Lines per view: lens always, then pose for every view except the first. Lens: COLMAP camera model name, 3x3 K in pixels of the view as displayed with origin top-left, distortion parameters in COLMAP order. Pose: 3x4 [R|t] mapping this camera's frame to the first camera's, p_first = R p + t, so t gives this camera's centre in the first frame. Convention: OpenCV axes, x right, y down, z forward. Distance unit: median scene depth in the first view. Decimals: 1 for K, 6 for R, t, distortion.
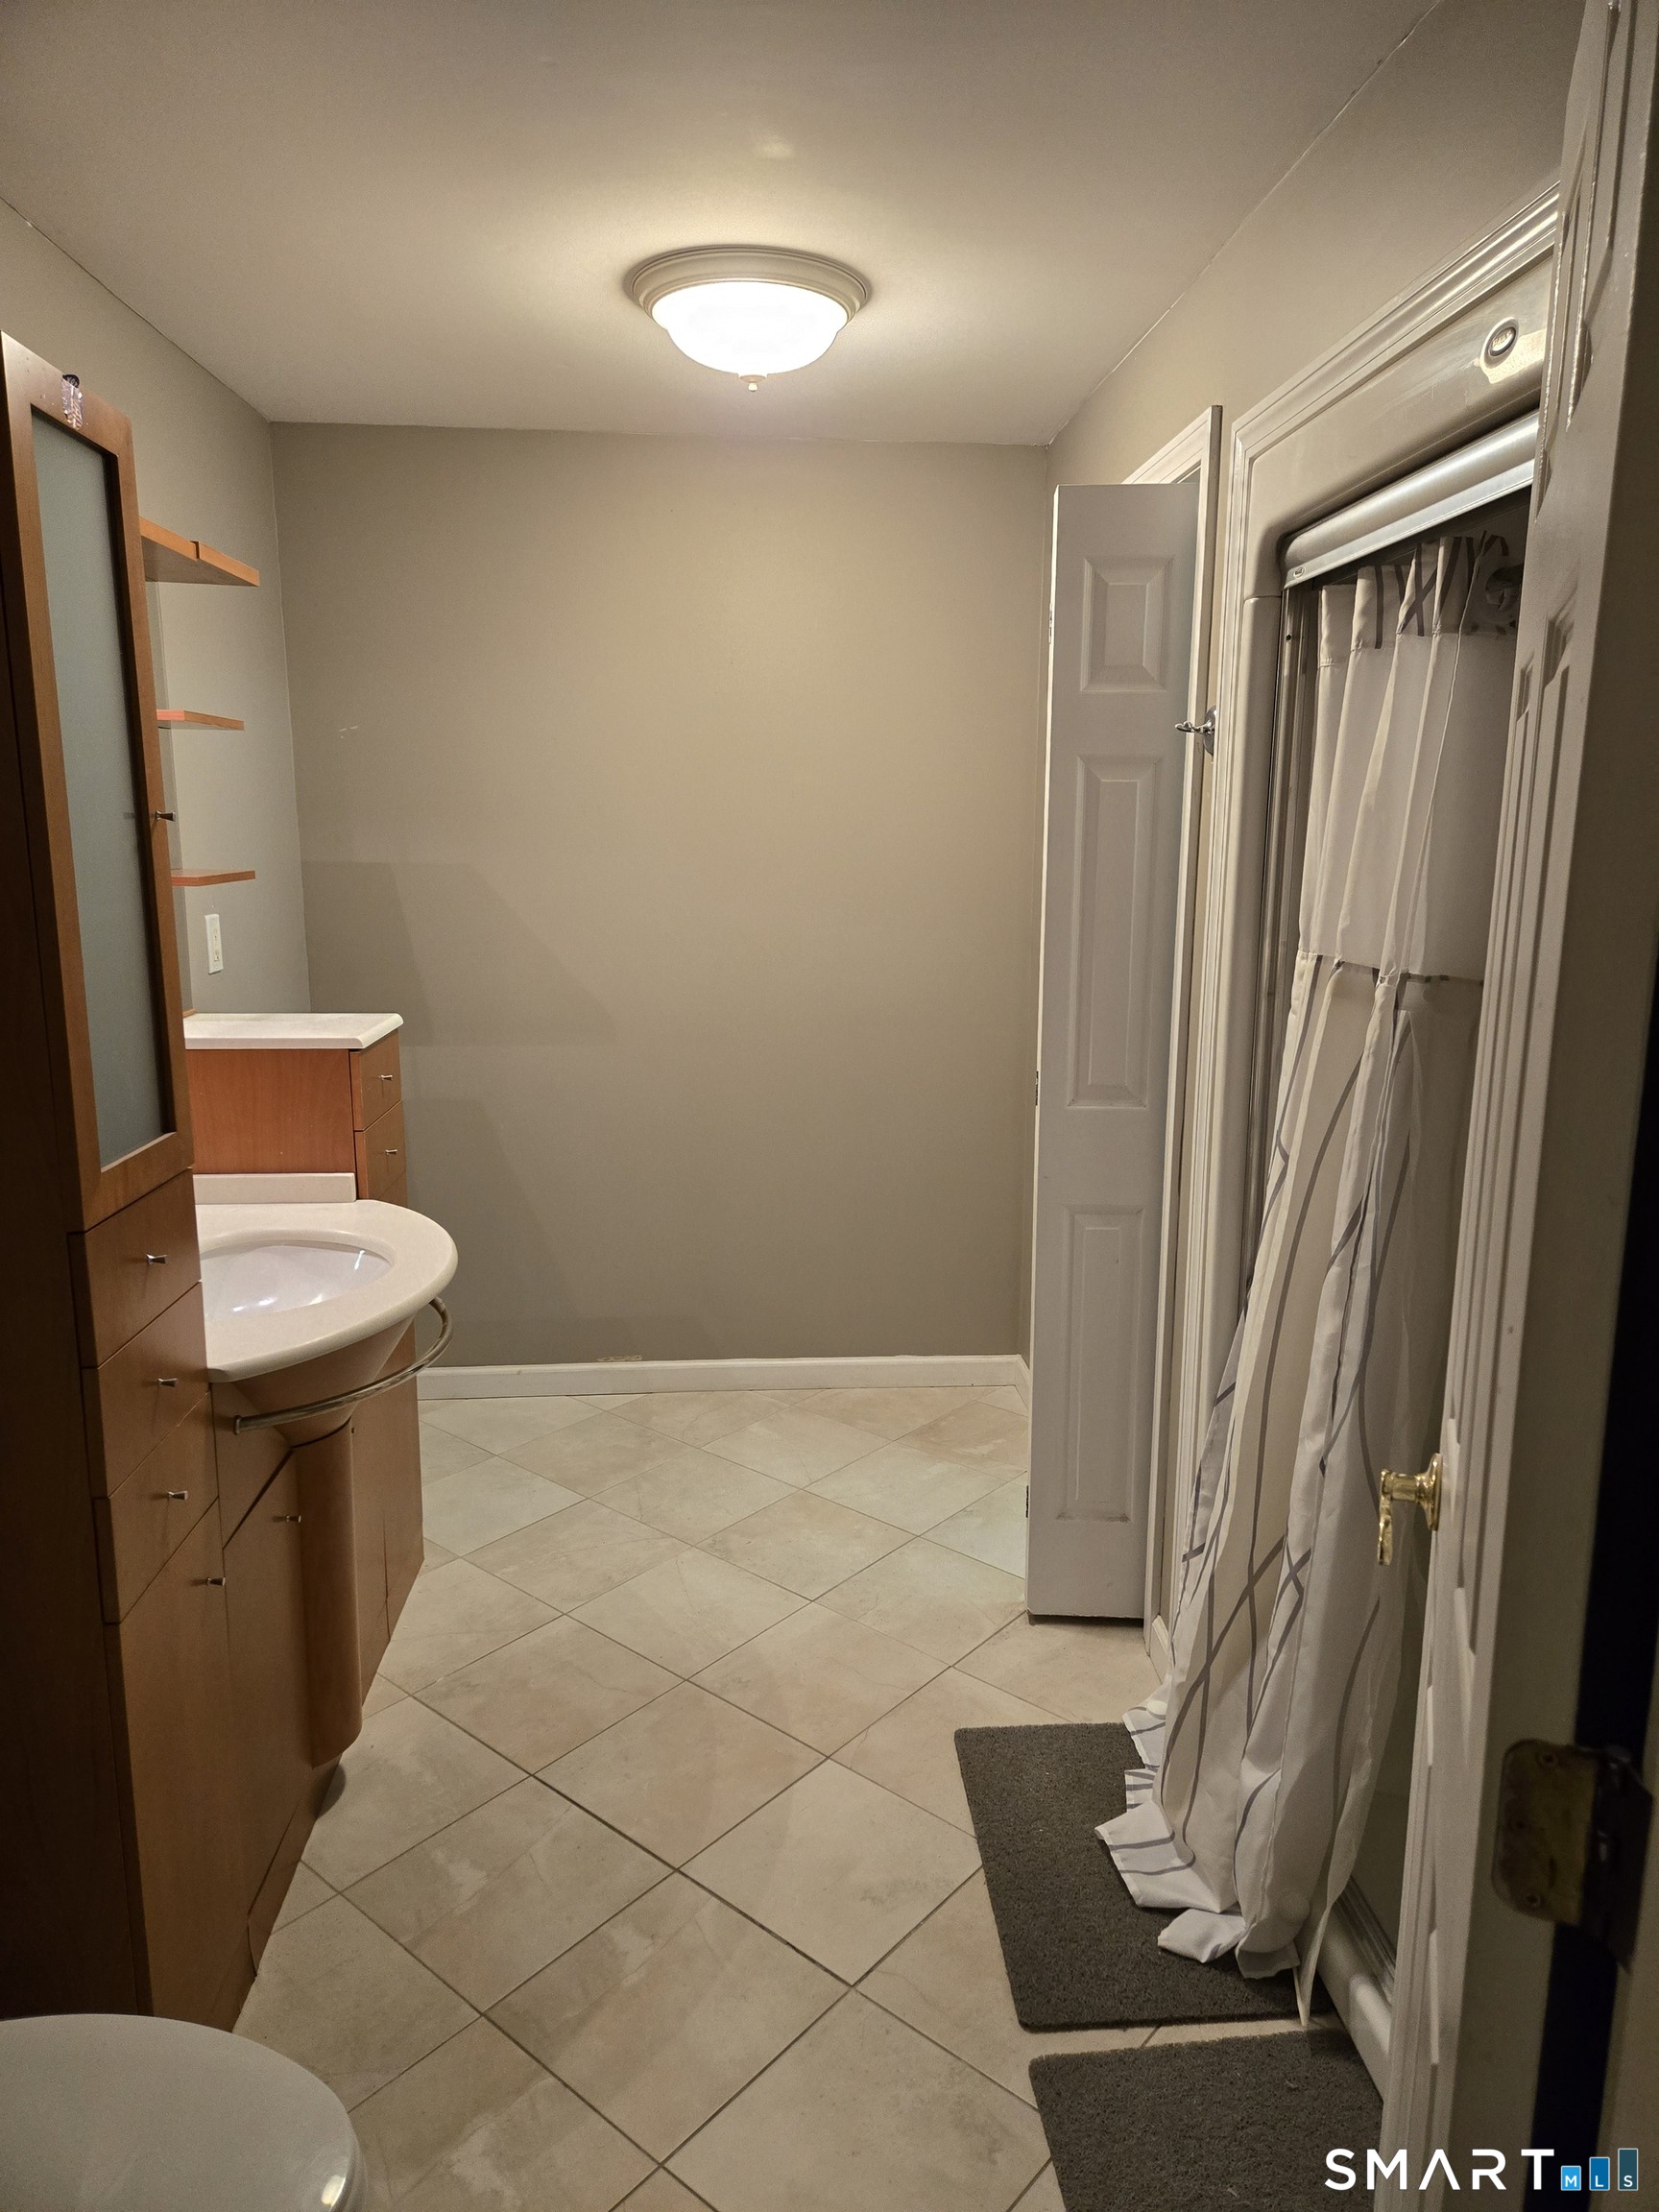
lens RADIAL K [[1485.2, 0, 830.7], [0, 1485.2, 1115.0], [0, 0, 1]] dist [0.042252, -0.009021]
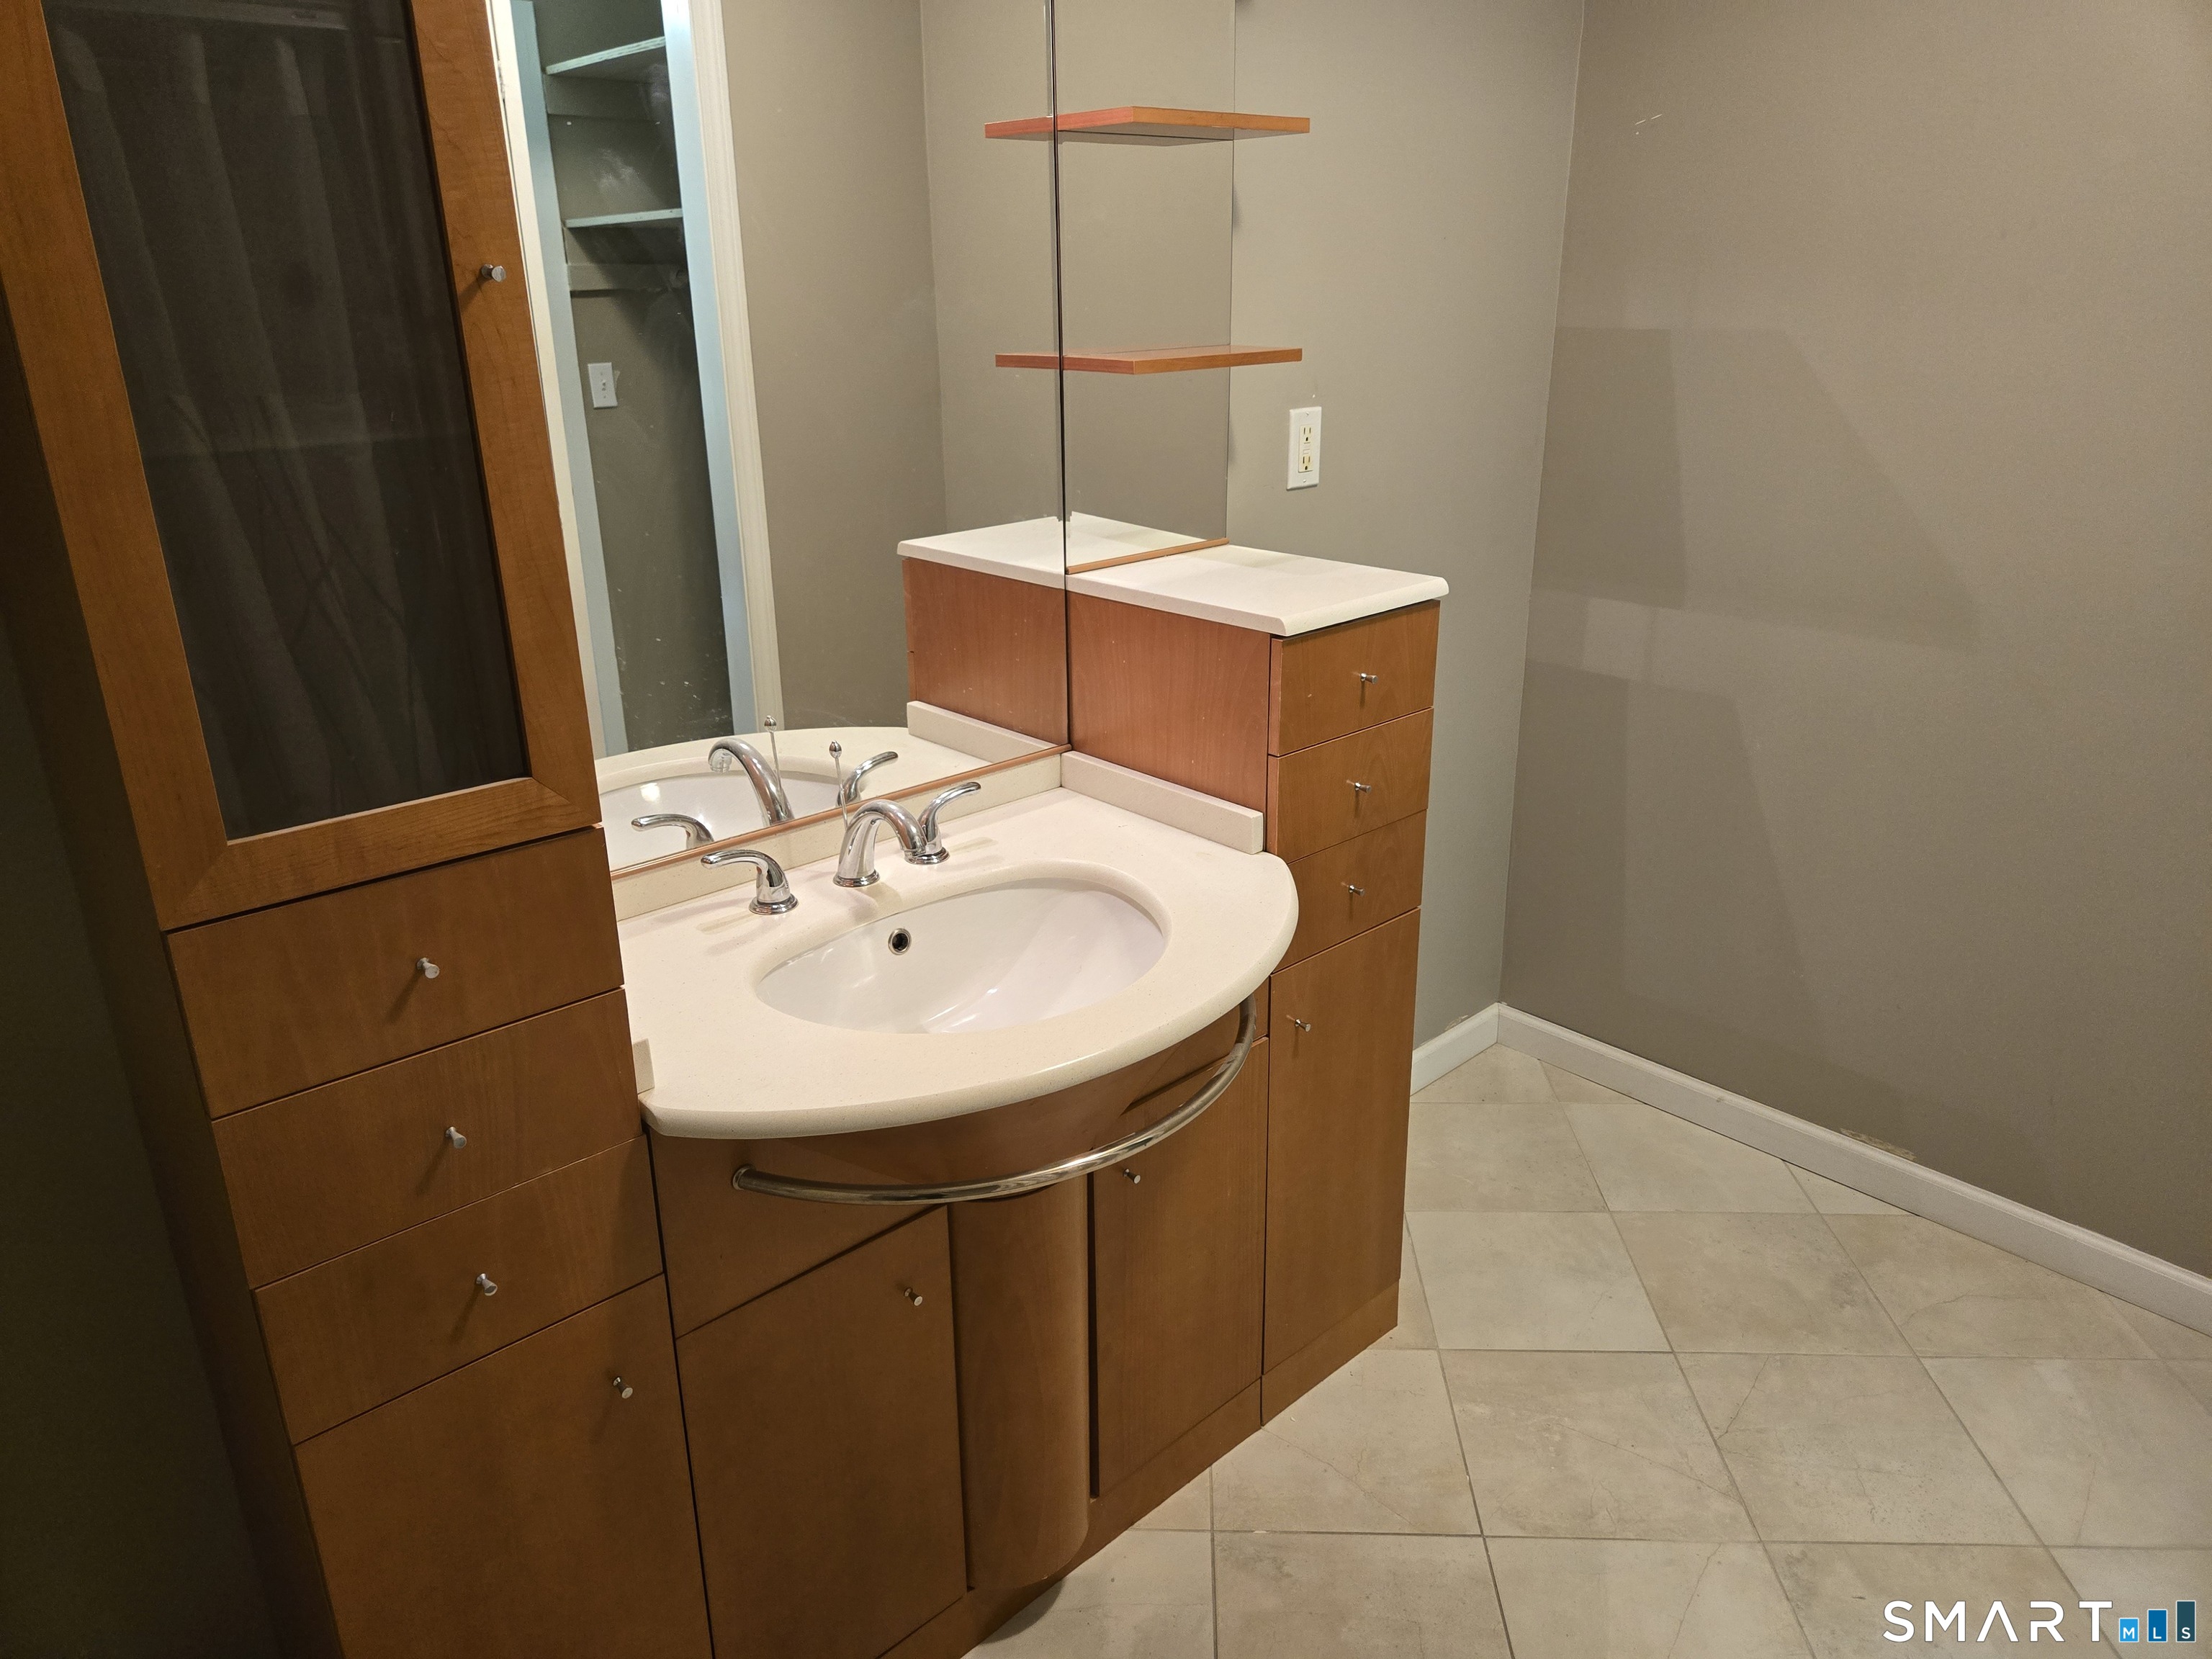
lens RADIAL K [[1485.2, 0, 1103.0], [0, 1485.2, 806.3], [0, 0, 1]] dist [0.042252, -0.009021]
pose [[0.619103, 0.246820, -0.745515, 0.119459], [-0.130051, 0.968441, 0.212625, -0.084100], [0.774467, -0.034681, 0.631663, 0.438266]]
